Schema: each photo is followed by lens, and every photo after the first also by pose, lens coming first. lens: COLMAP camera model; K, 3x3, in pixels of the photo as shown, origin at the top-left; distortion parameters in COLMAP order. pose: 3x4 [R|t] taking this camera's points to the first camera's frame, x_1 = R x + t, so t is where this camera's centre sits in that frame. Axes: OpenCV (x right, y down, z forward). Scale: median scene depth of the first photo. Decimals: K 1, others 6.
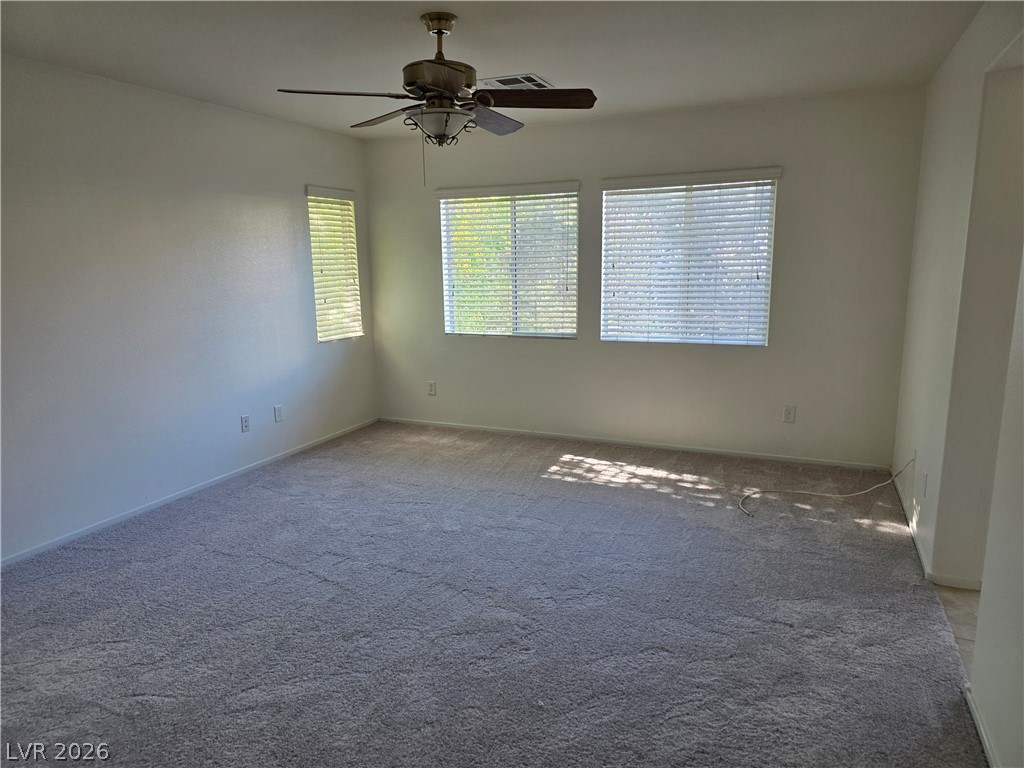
lens RADIAL K [[685.8, 0, 497.1], [0, 685.8, 385.0], [0, 0, 1]] dist [0.056050, -0.051974]
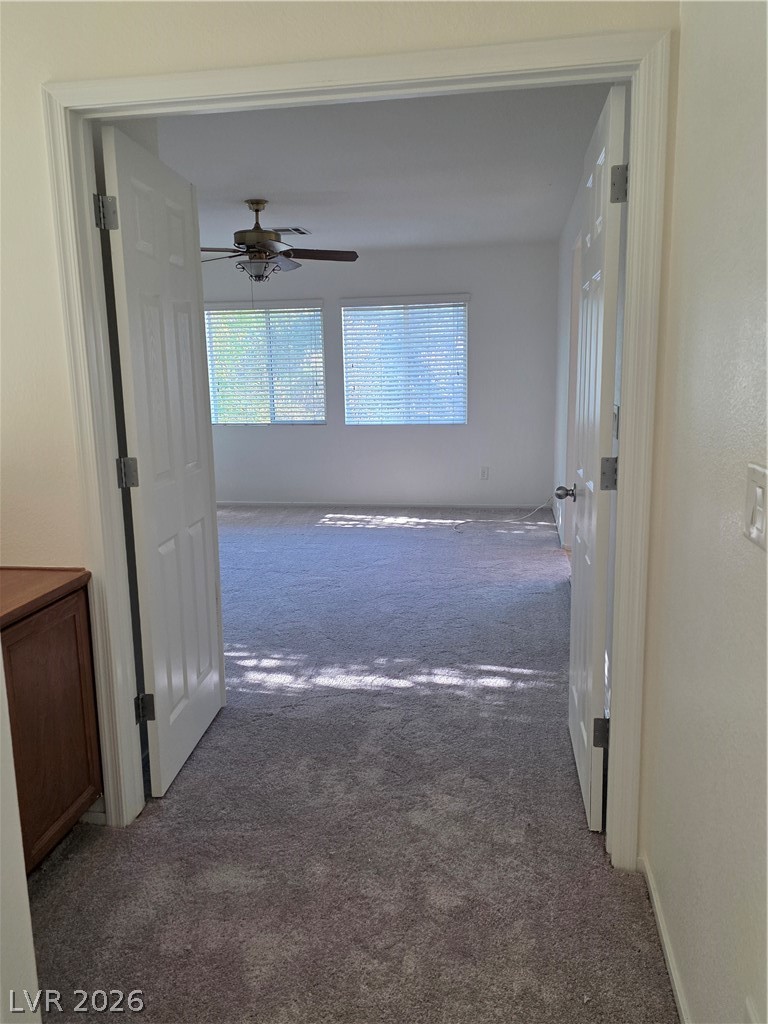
lens RADIAL K [[775.8, 0, 384.0], [0, 775.8, 512.0], [0, 0, 1]] dist [0.037455, -0.053994]
pose [[0.966391, -0.050779, 0.252013, -0.159919], [0.051200, 0.998676, 0.004891, 0.099115], [-0.251927, 0.008176, 0.967712, -0.432953]]
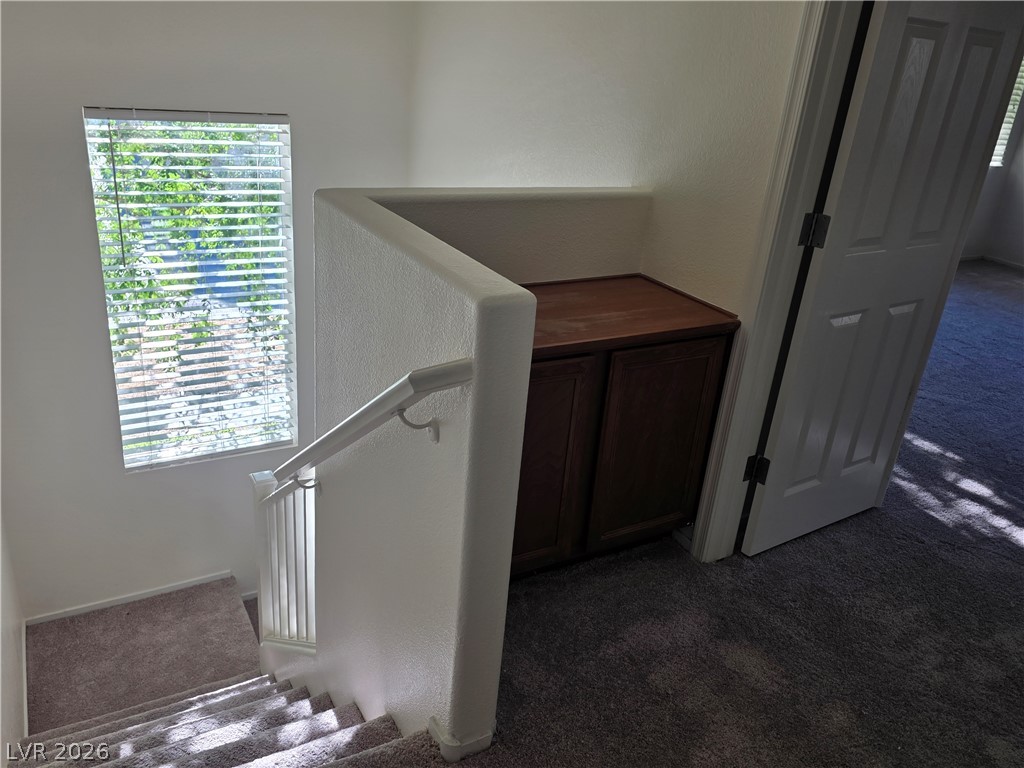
lens RADIAL K [[795.6, 0, 512.0], [0, 795.6, 384.0], [0, 0, 1]] dist [0.047966, -0.066239]
pose [[0.798552, 0.309294, -0.516384, -0.077762], [-0.198127, 0.945143, 0.259713, 0.071067], [0.568384, -0.105085, 0.816025, -0.407182]]
